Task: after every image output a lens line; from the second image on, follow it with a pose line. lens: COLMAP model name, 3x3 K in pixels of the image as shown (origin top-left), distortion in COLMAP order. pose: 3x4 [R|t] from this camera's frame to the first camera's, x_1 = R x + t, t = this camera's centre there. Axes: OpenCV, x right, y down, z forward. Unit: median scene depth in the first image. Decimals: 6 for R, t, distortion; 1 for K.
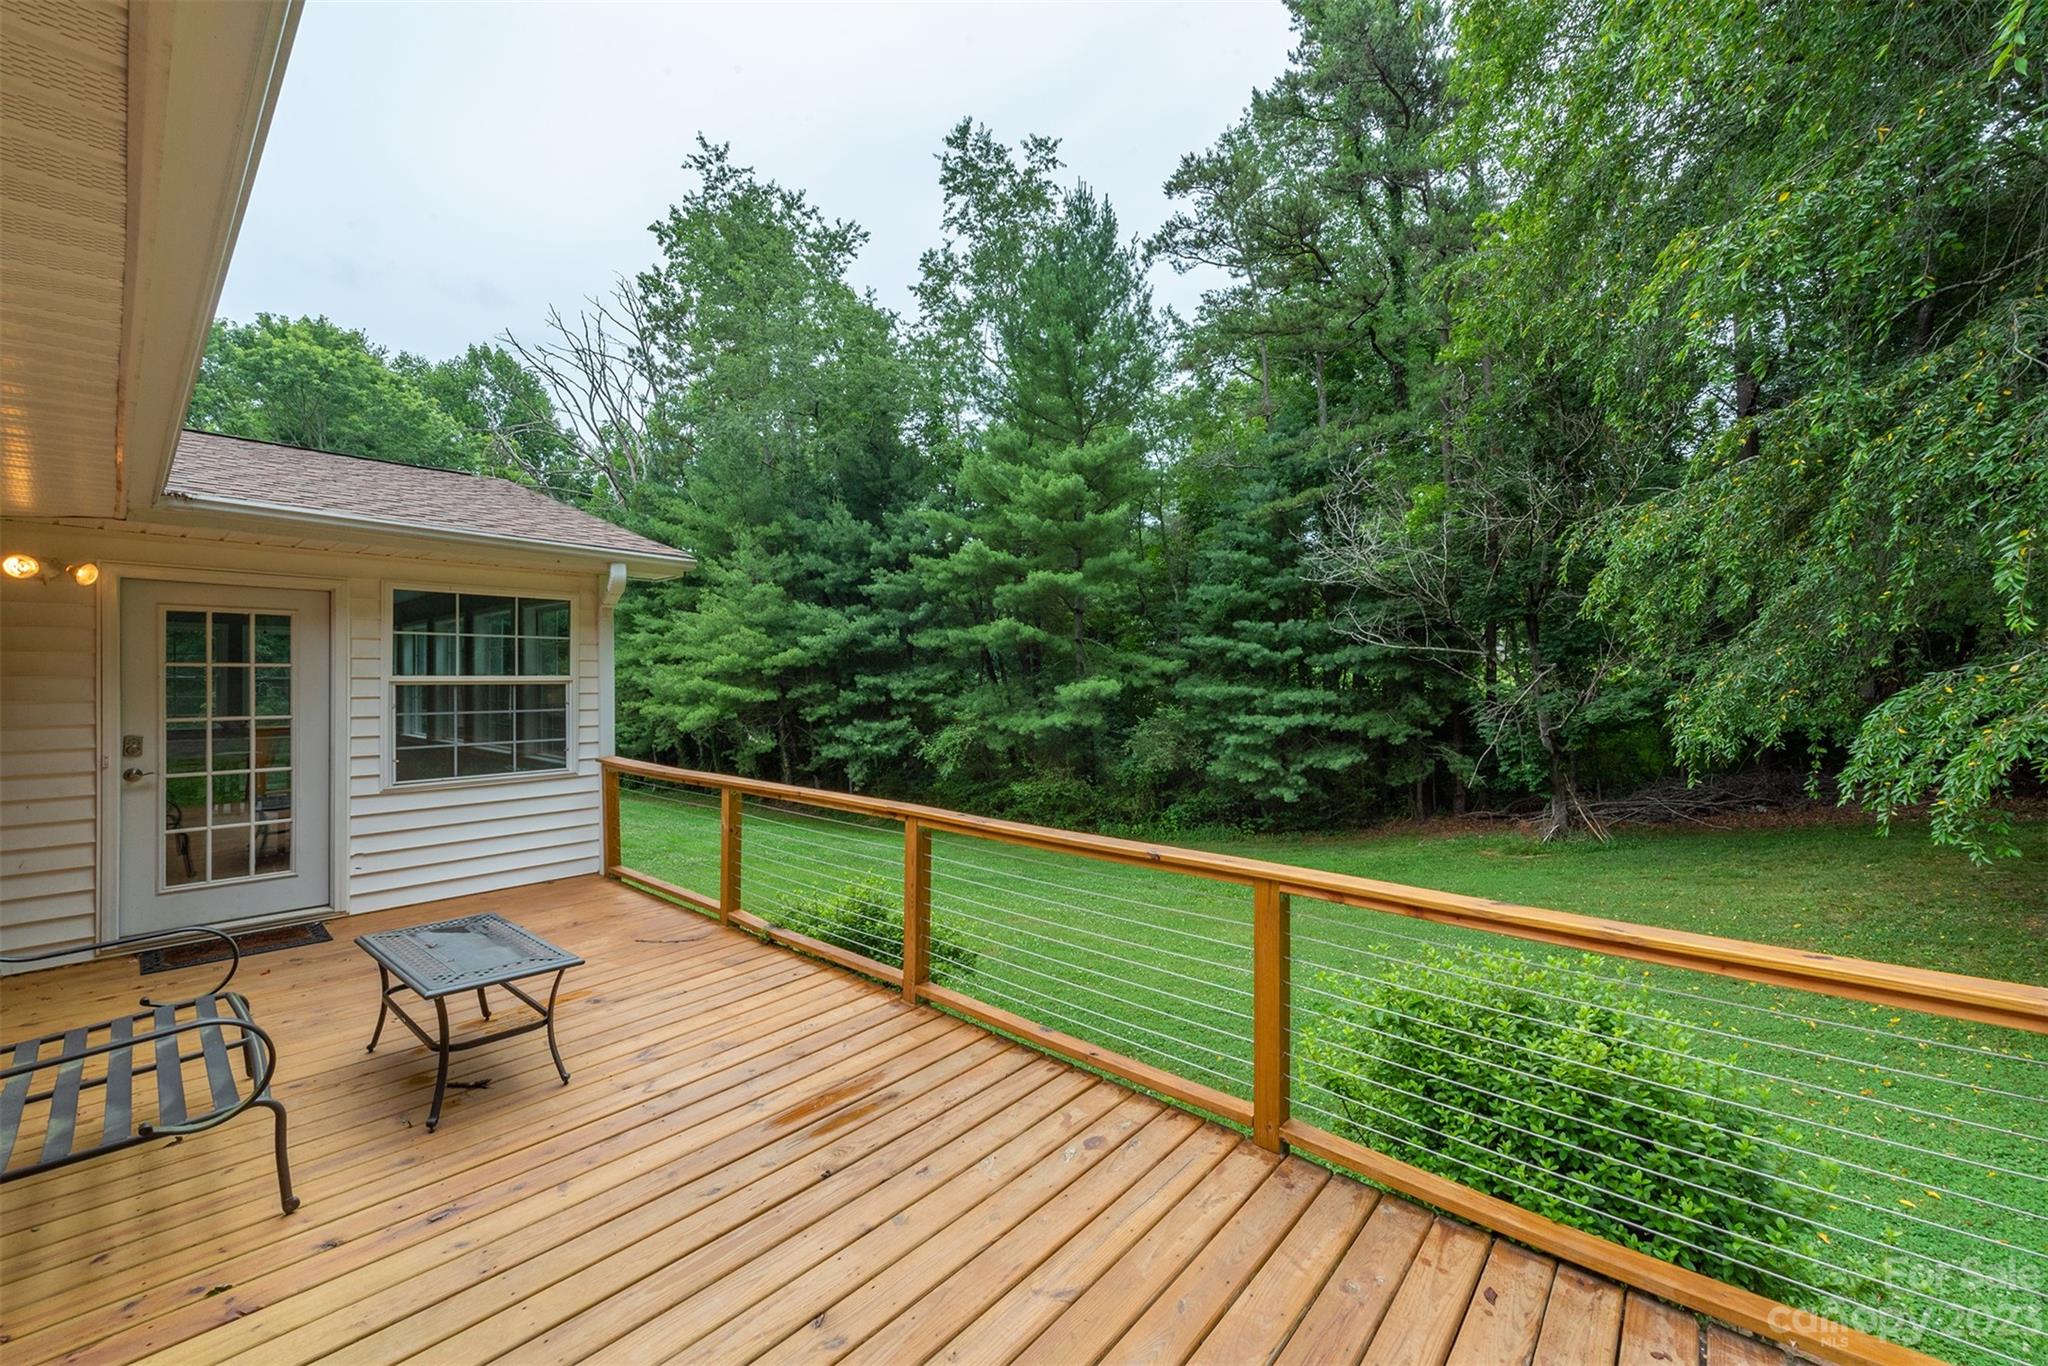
lens RADIAL K [[806.3, 0, 1022.6], [0, 806.3, 680.6], [0, 0, 1]] dist [-0.001801, -0.000899]
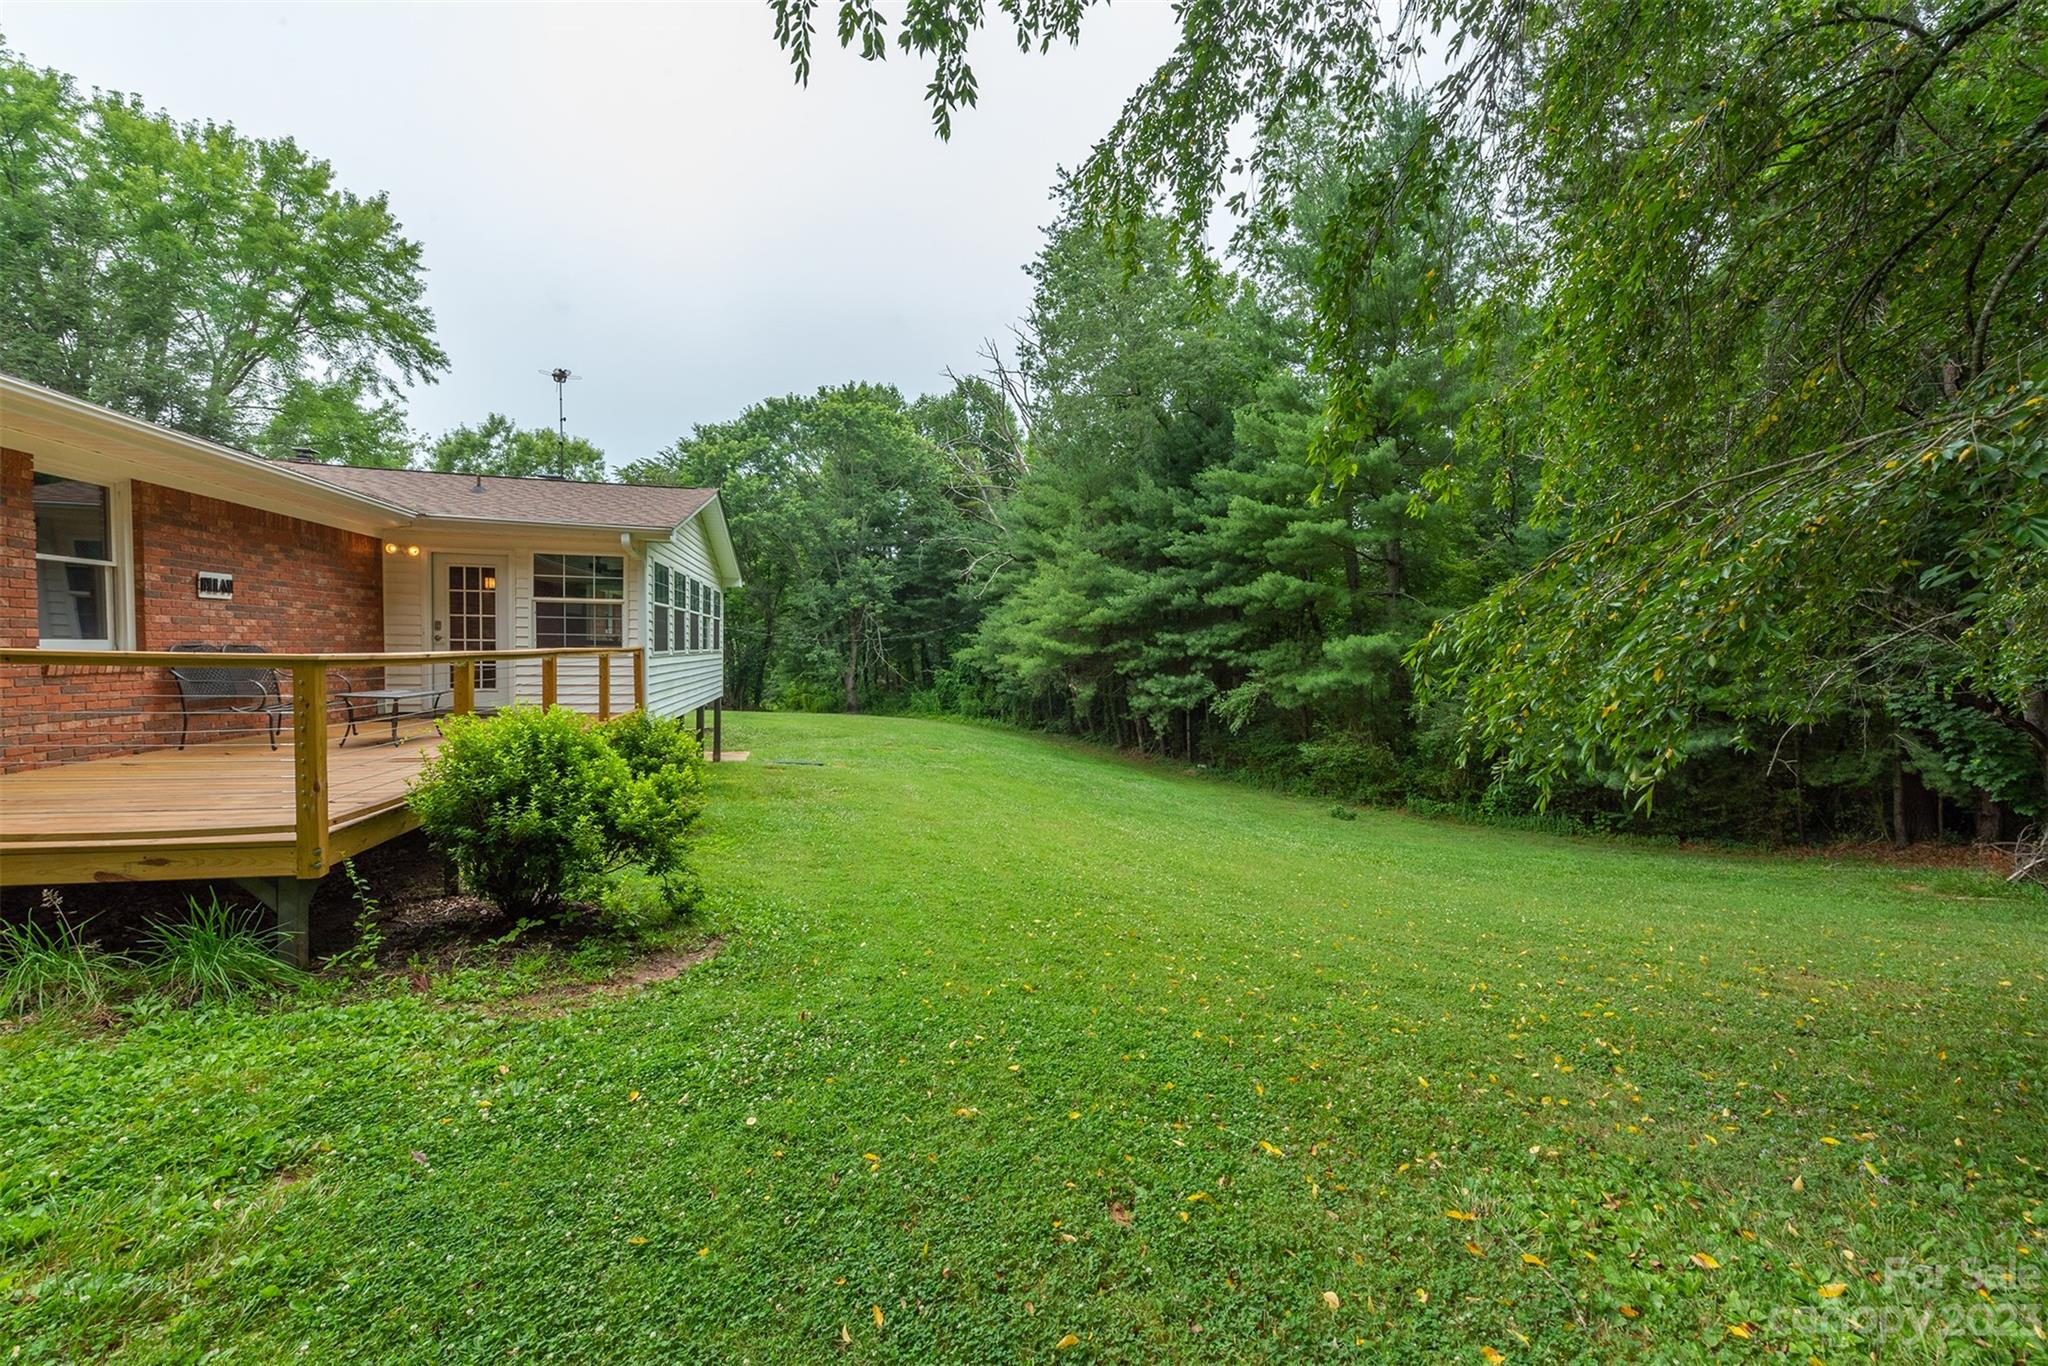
lens RADIAL K [[806.3, 0, 1018.7], [0, 806.3, 676.5], [0, 0, 1]] dist [-0.001801, -0.000899]
pose [[0.811331, 0.032297, -0.583694, 0.273901], [-0.016987, 0.999354, 0.031685, 0.021441], [0.584340, -0.015792, 0.811355, 0.015528]]
